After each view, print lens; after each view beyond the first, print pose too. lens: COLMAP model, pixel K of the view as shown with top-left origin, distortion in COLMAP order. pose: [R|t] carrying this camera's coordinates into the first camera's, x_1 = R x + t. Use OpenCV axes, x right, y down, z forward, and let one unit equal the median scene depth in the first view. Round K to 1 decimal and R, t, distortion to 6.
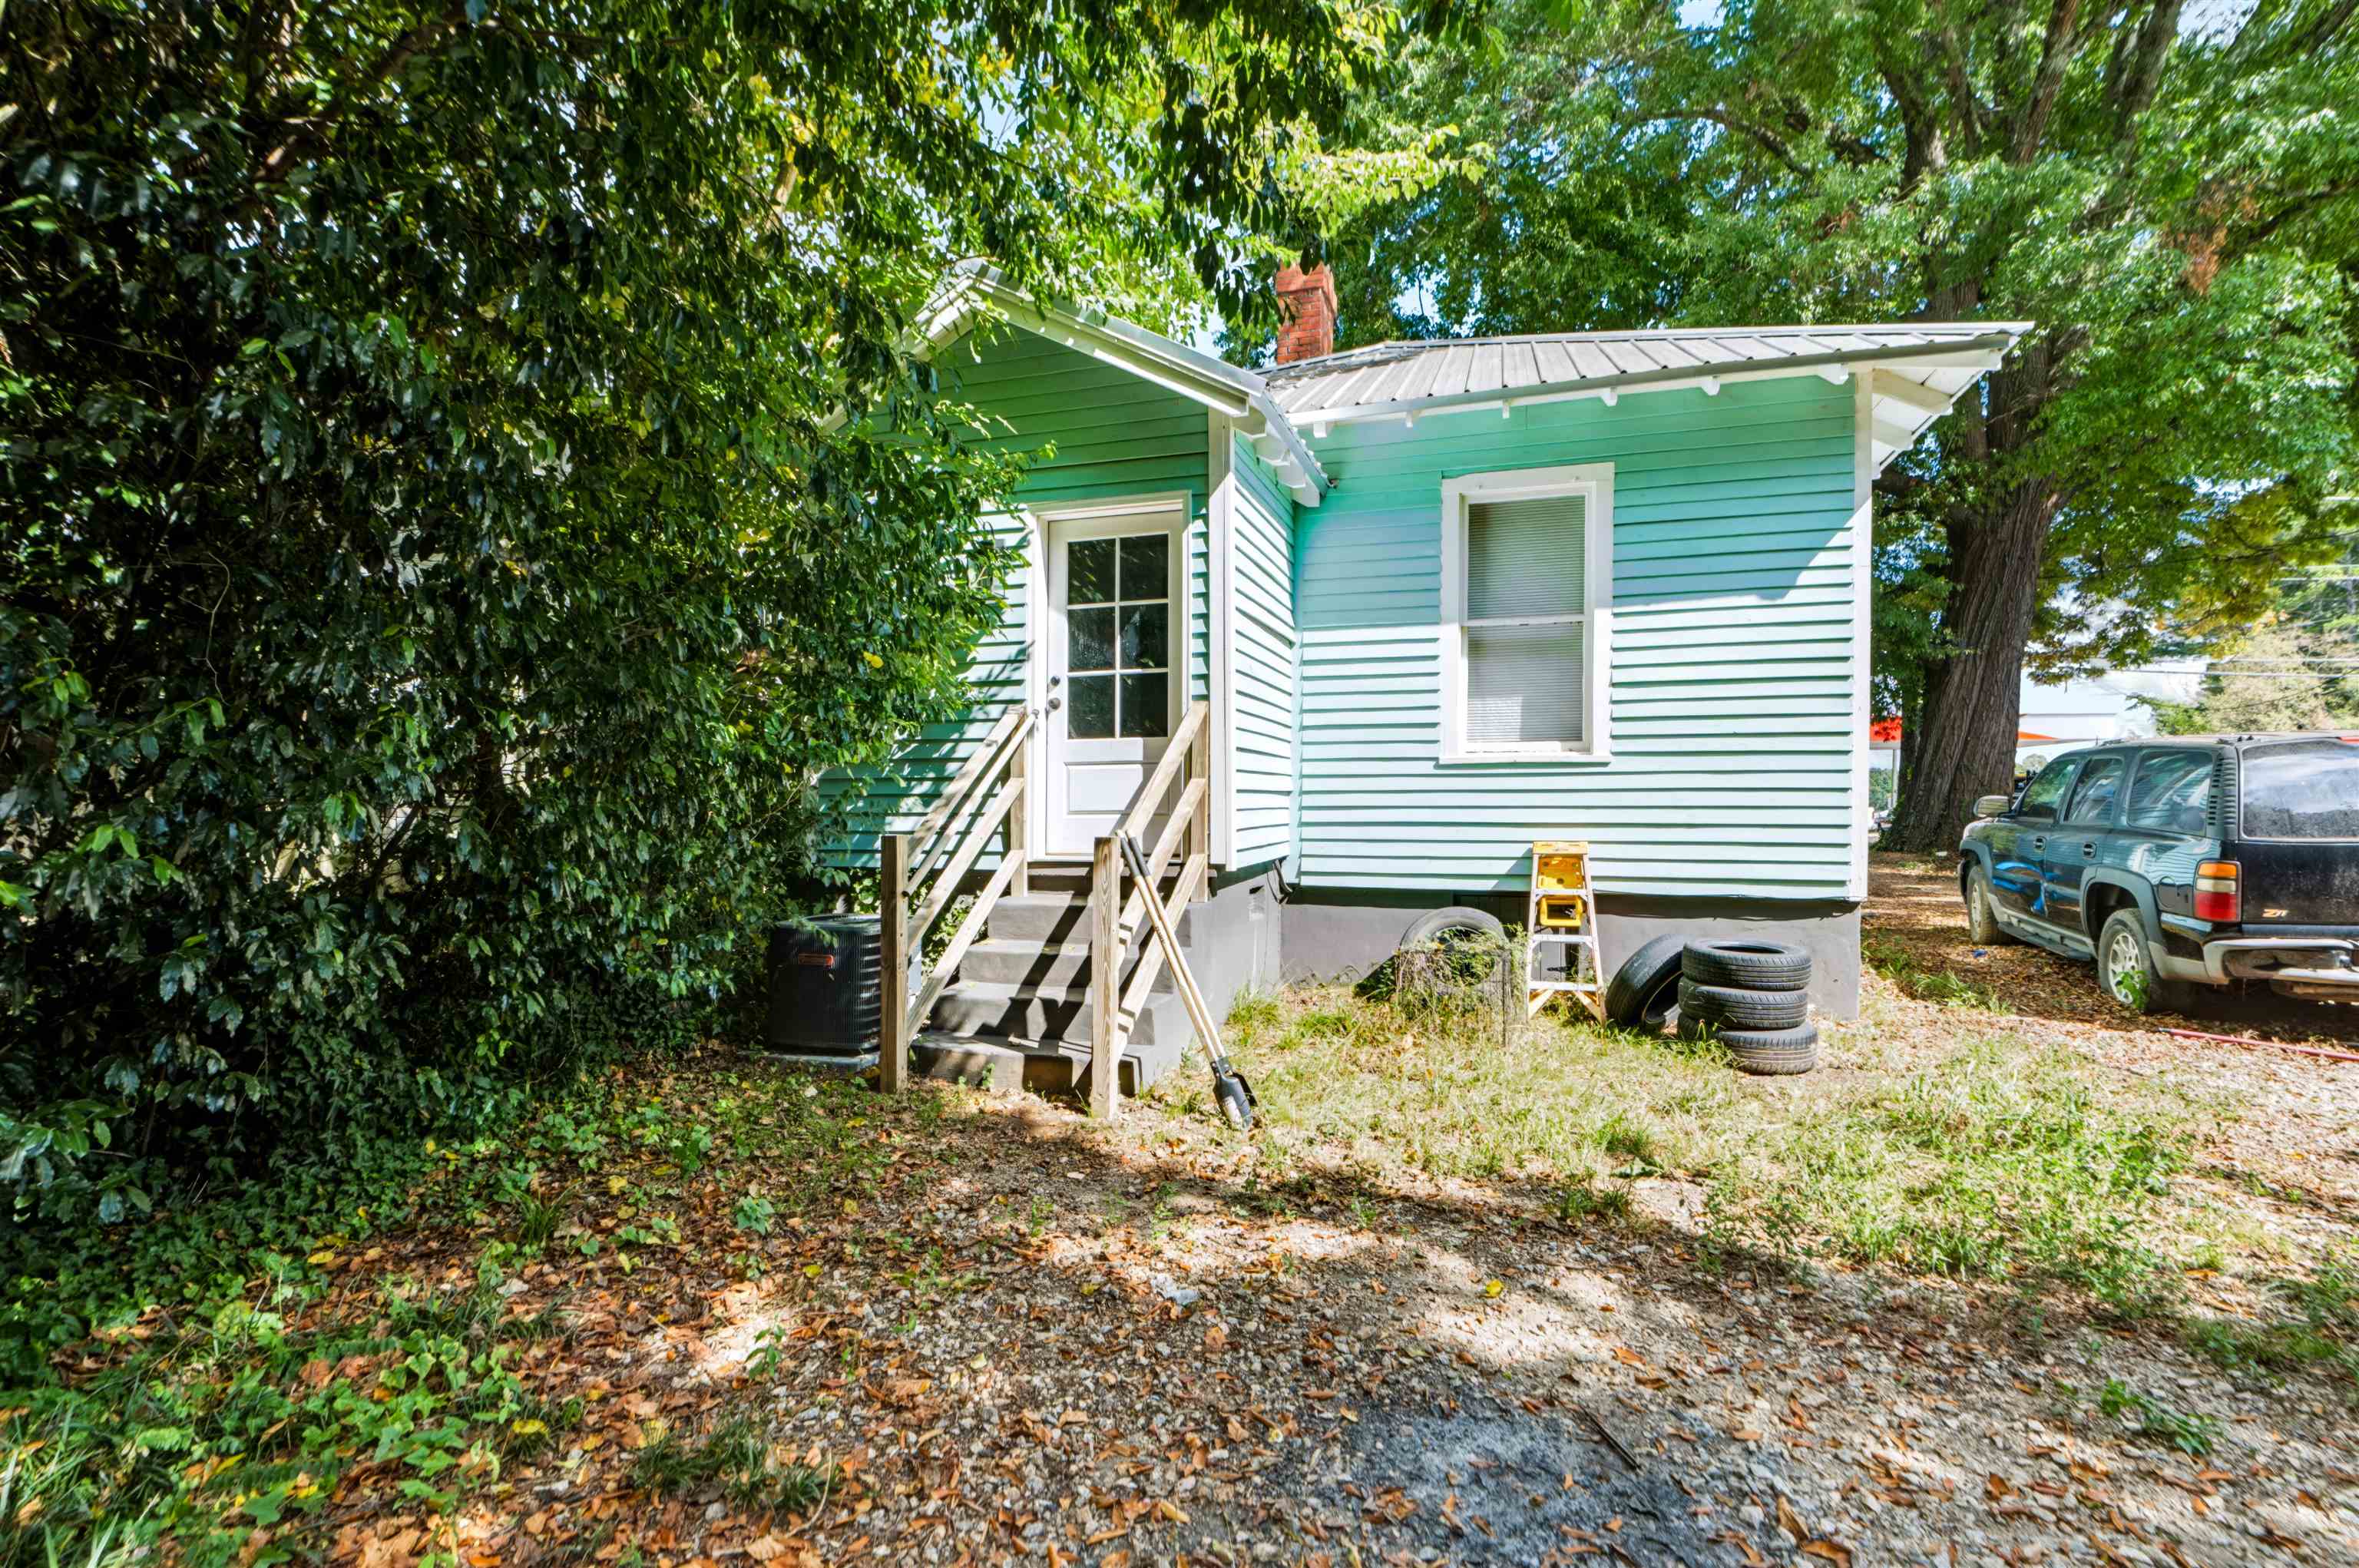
lens RADIAL K [[1071.7, 0, 1179.5], [0, 1071.7, 784.0], [0, 0, 1]] dist [-0.000801, 0.000020]
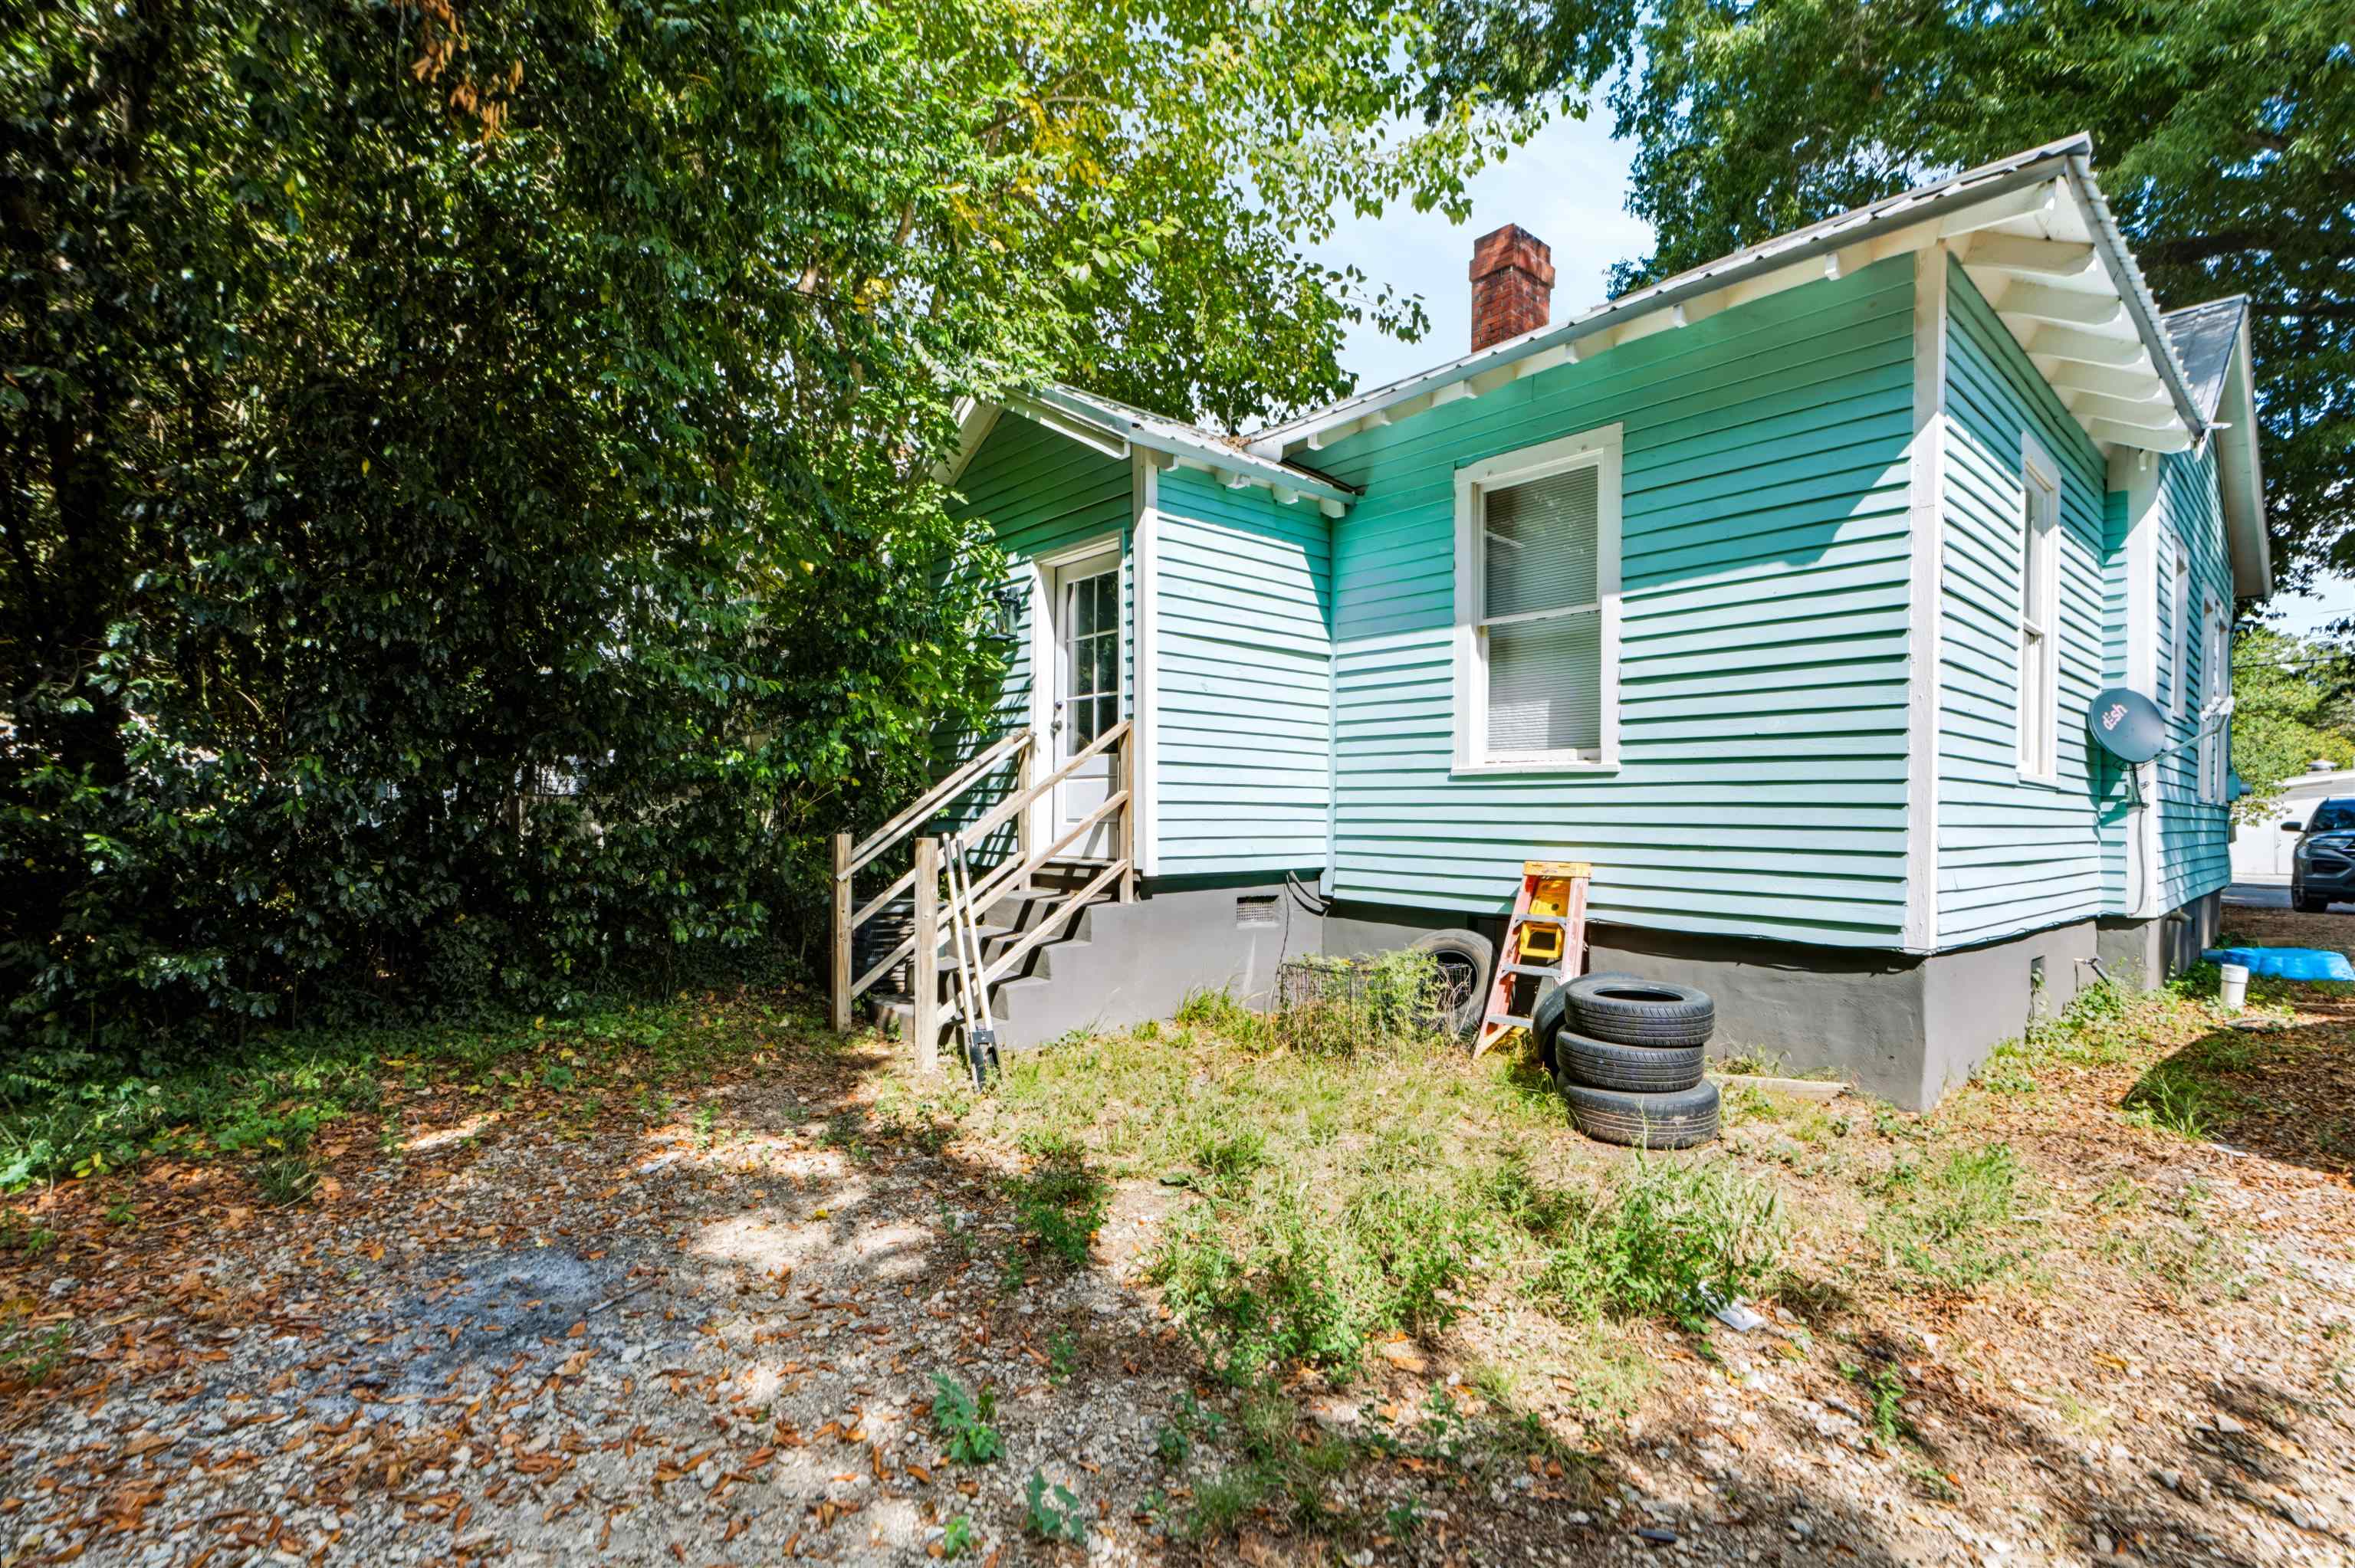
lens RADIAL K [[1065.9, 0, 1179.8], [0, 1065.9, 801.5], [0, 0, 1]] dist [0.002670, 0.000055]
pose [[0.851576, 0.005550, -0.524202, 0.561156], [-0.004174, 0.999984, 0.003807, 0.001473], [0.524215, -0.001054, 0.851585, 0.089139]]
